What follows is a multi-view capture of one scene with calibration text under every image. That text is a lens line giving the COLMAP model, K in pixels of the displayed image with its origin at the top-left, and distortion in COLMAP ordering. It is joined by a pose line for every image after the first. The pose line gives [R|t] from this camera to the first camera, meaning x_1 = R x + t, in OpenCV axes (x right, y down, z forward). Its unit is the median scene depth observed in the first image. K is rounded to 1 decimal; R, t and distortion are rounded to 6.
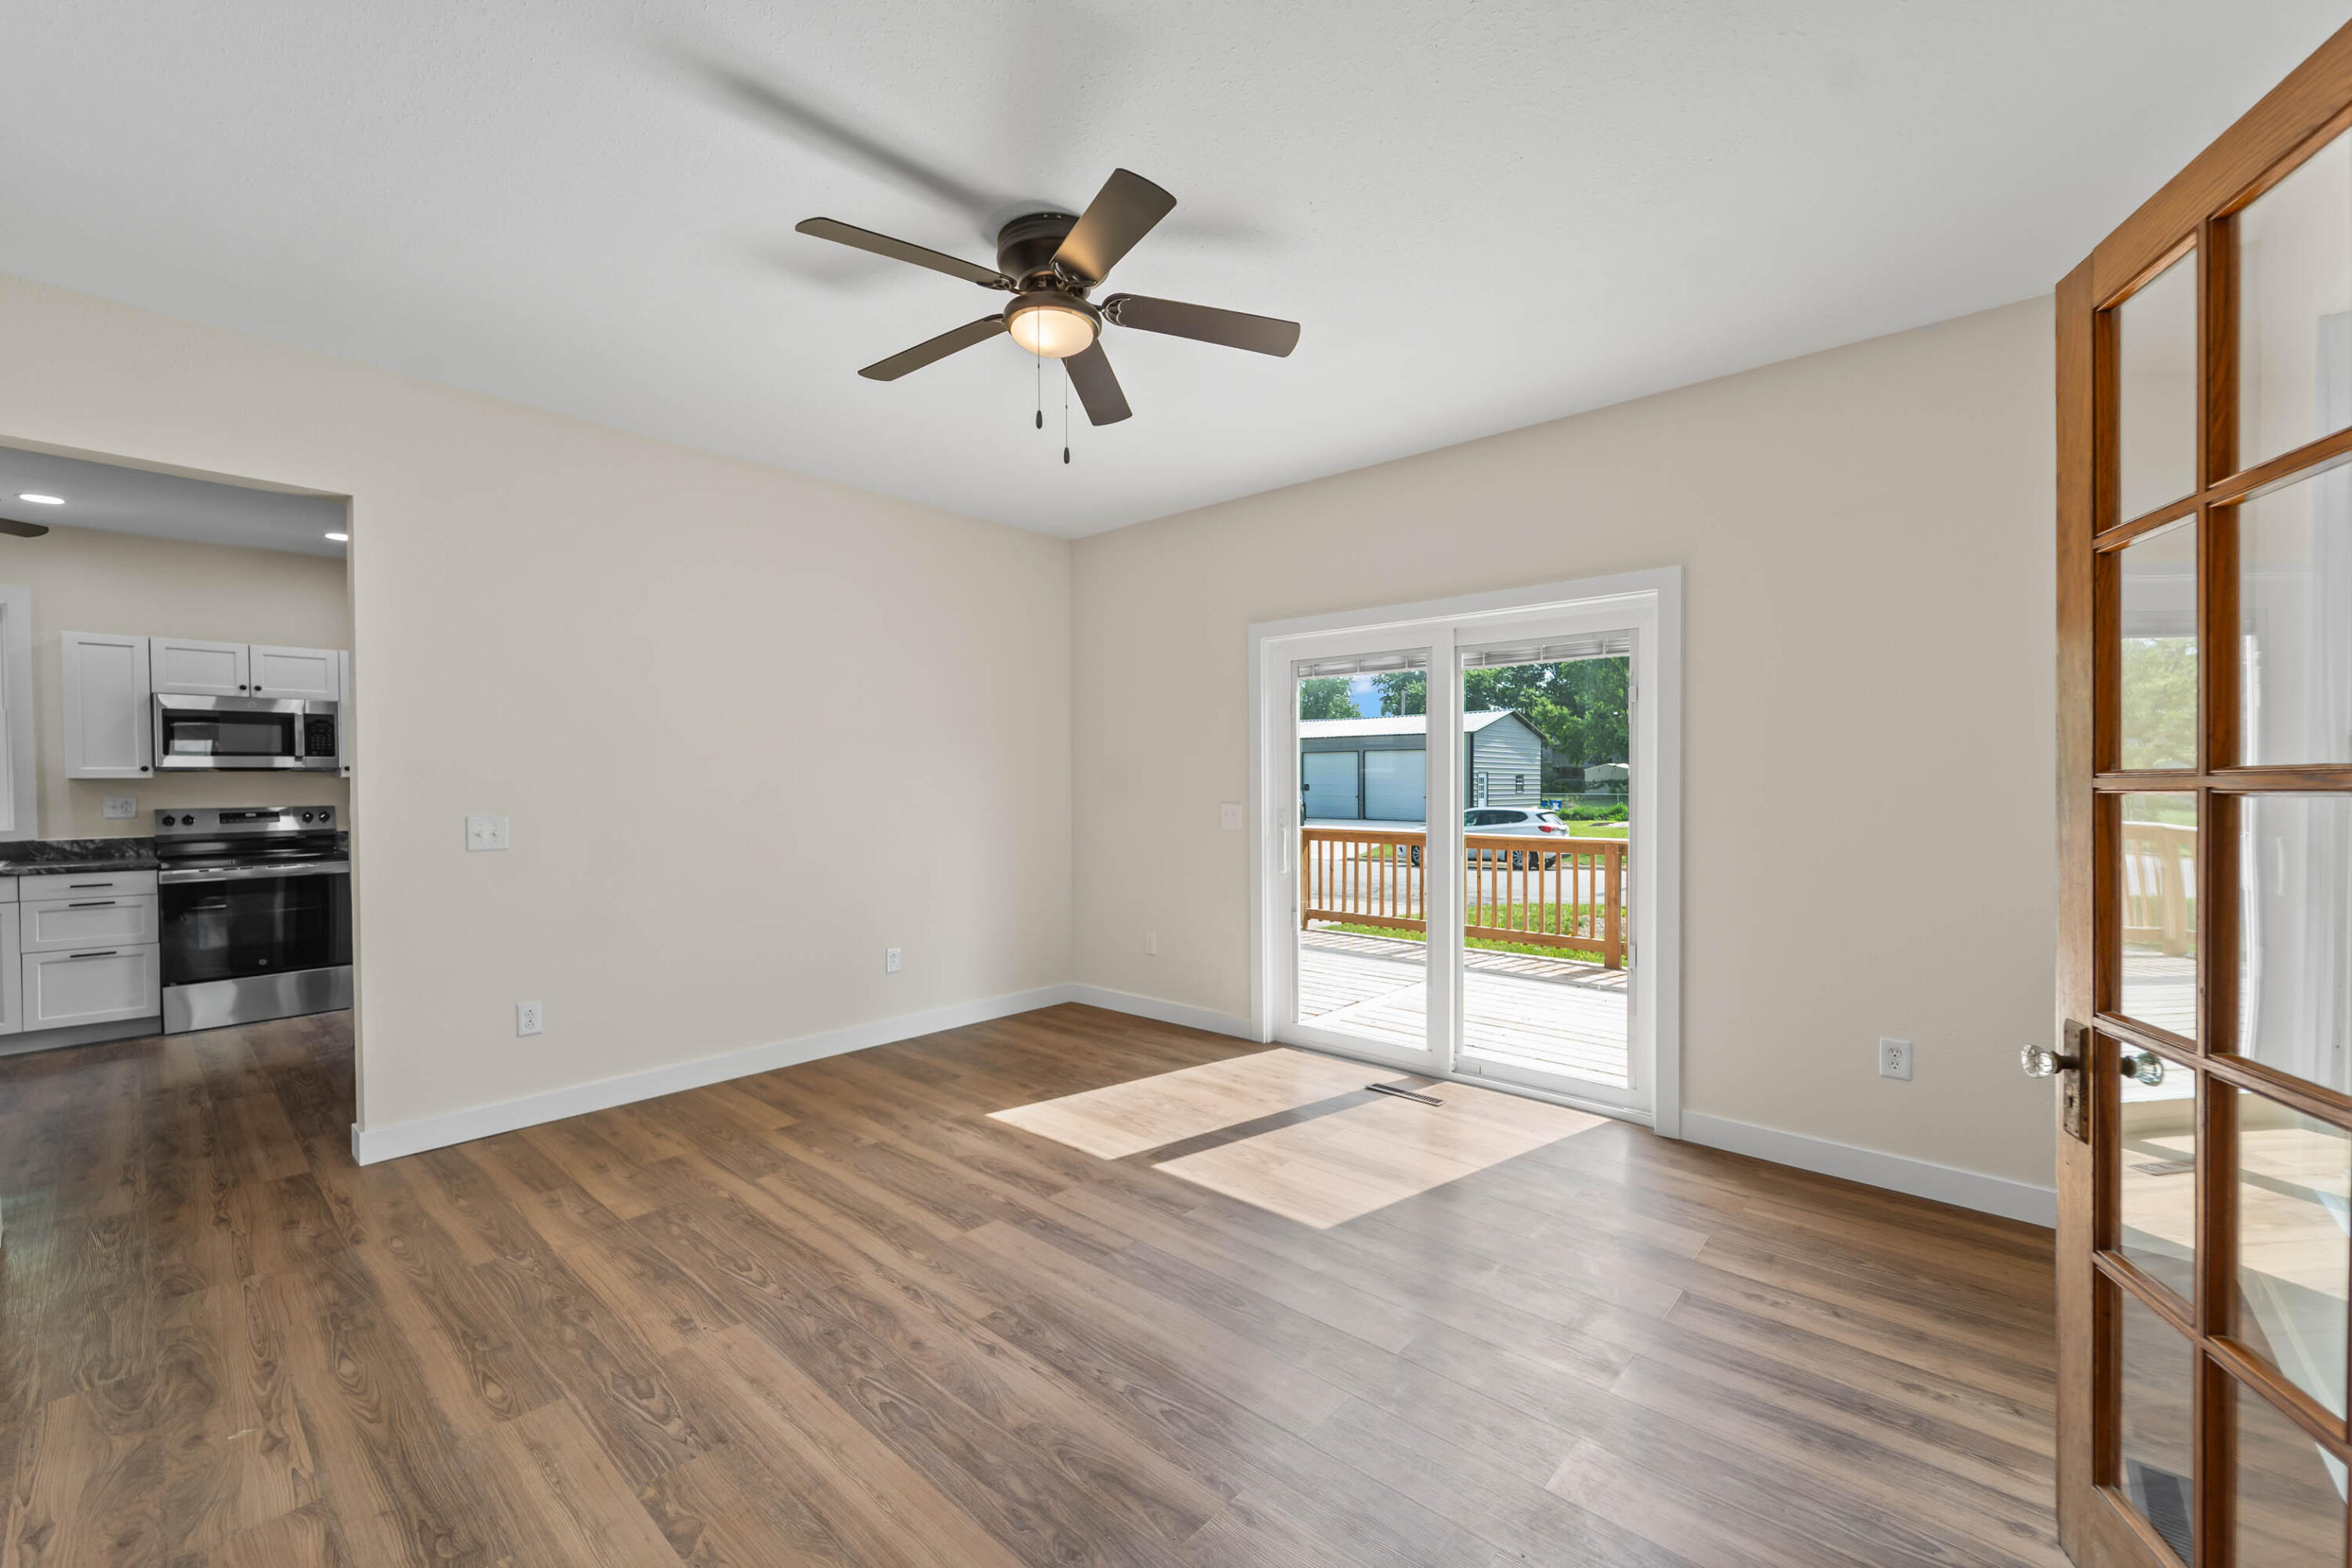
lens RADIAL K [[950.4, 0, 1179.1], [0, 950.4, 796.2], [0, 0, 1]] dist [0.000706, -0.000003]
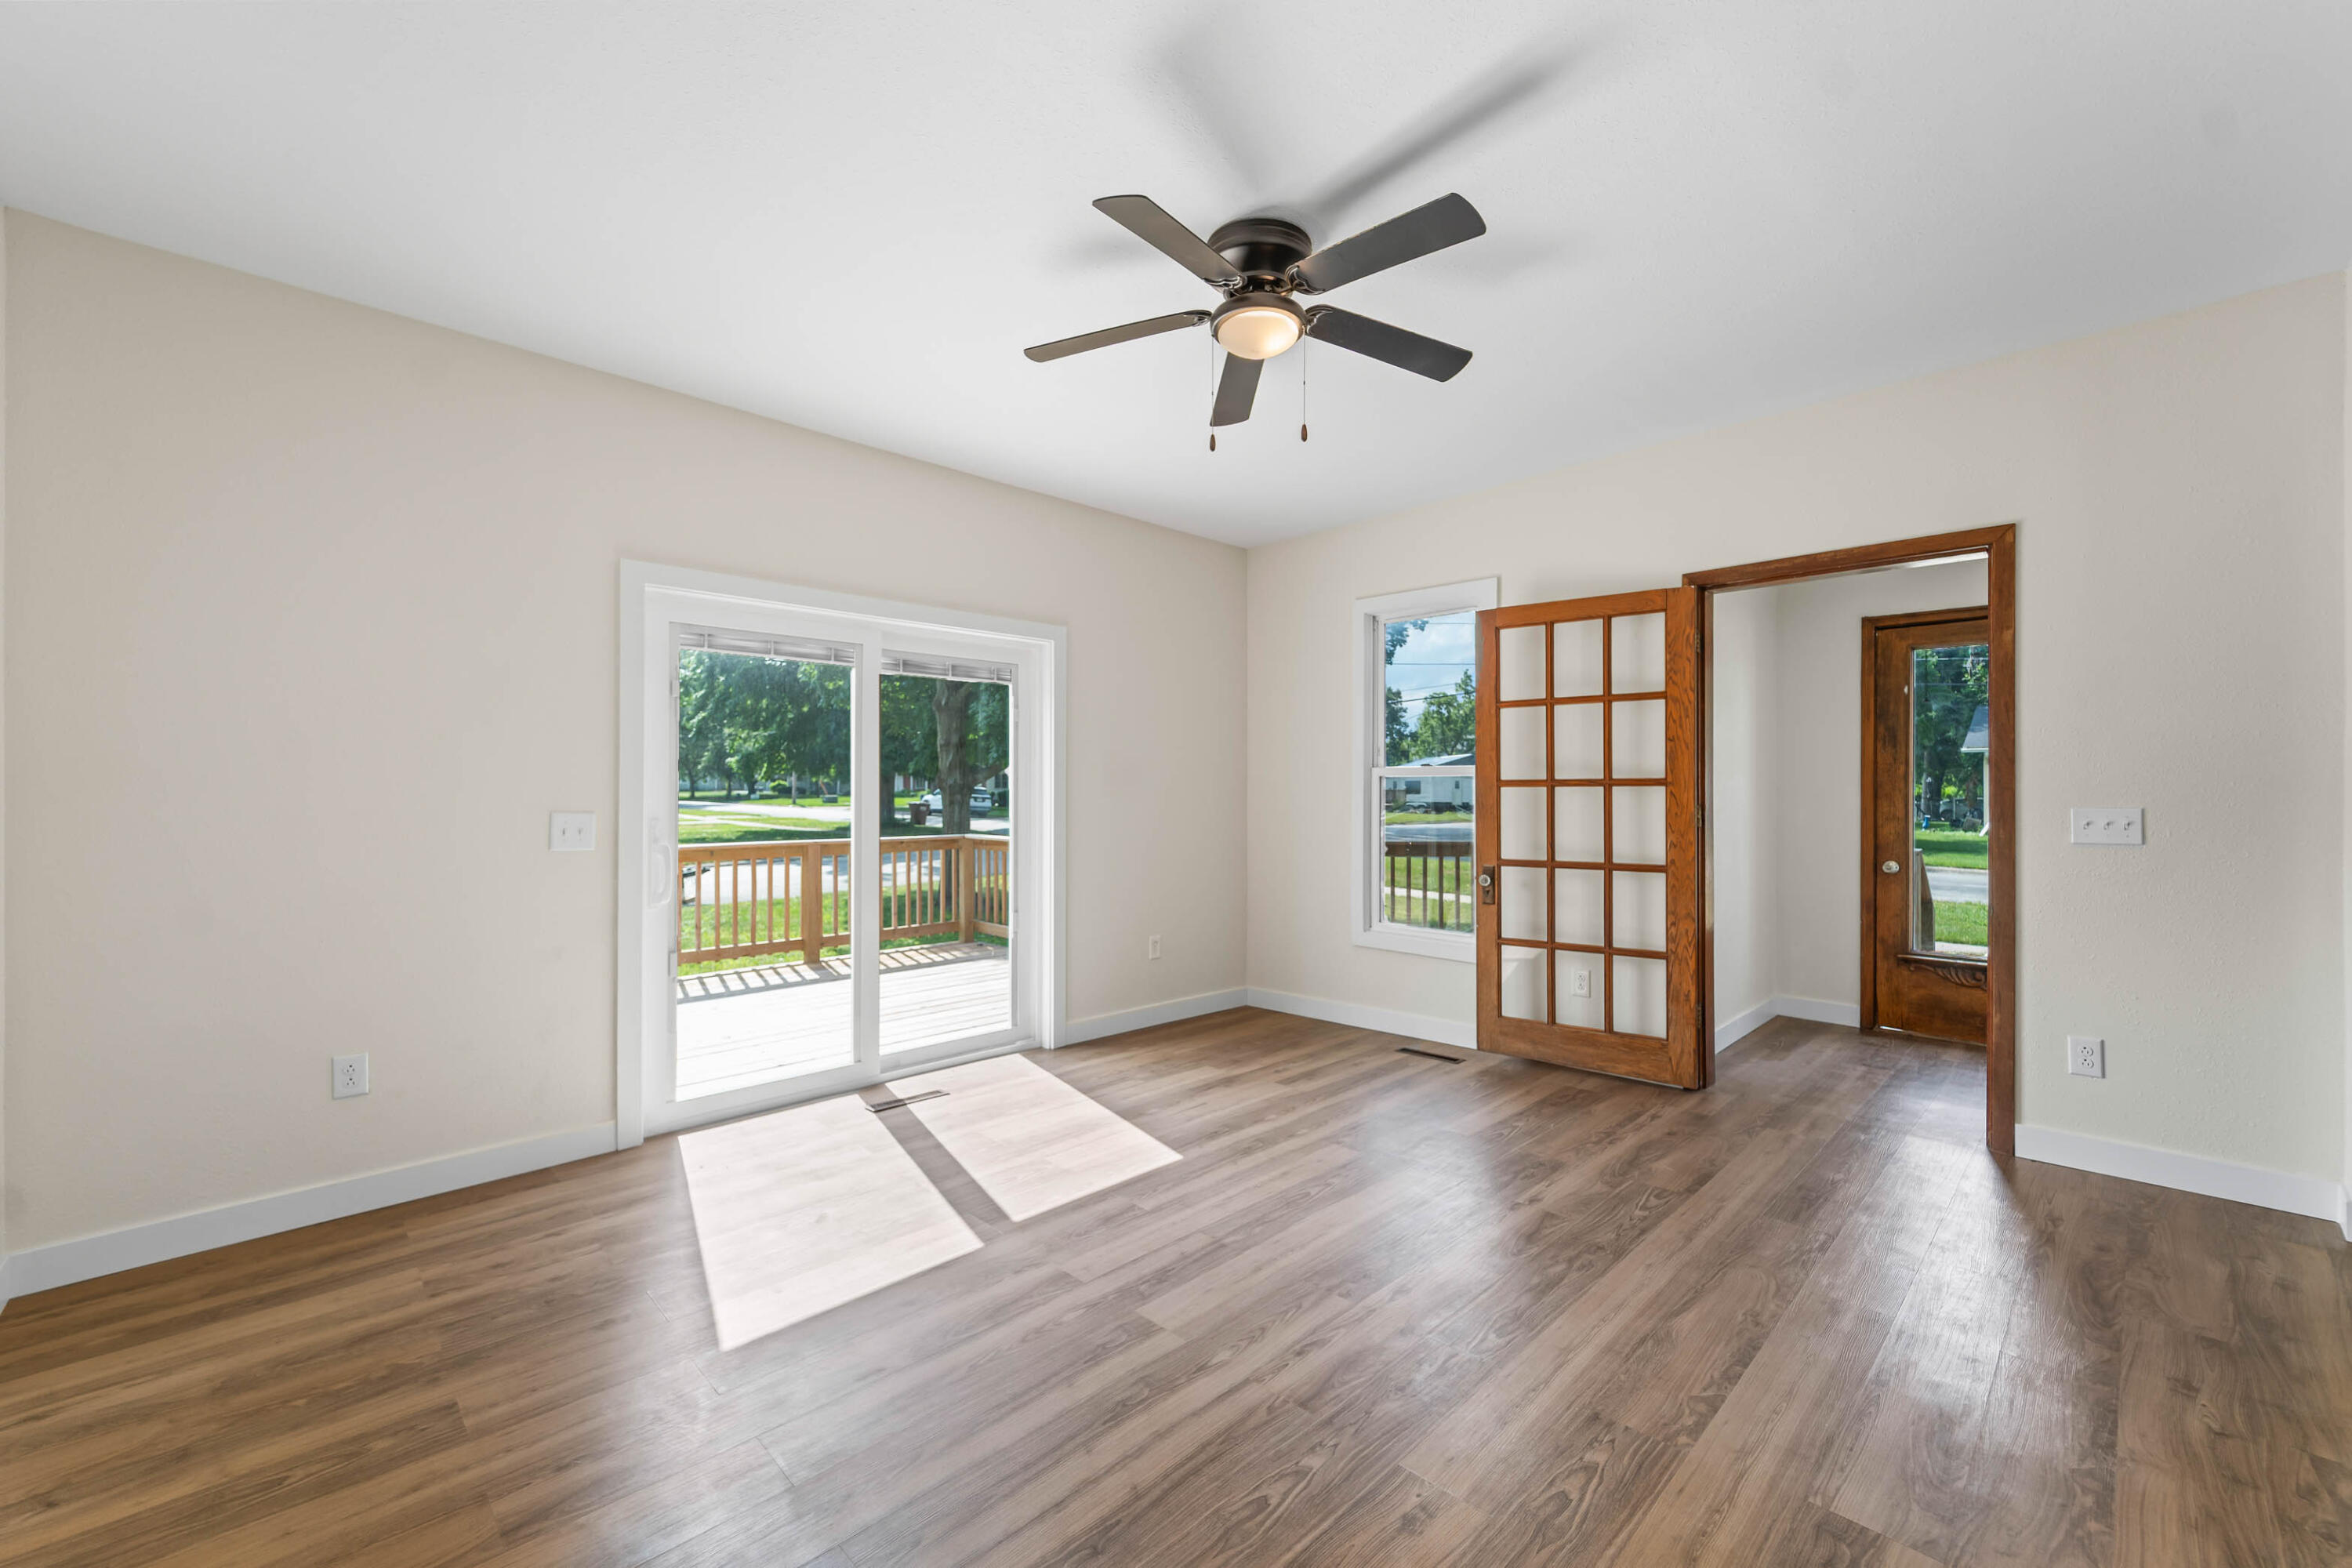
lens RADIAL K [[950.4, 0, 1184.4], [0, 950.4, 789.9], [0, 0, 1]] dist [0.000706, -0.000003]
pose [[0.058940, 0.003572, 0.998255, -0.885407], [0.017890, 0.999829, -0.004634, 0.003033], [-0.998101, 0.018132, 0.058866, 0.794993]]
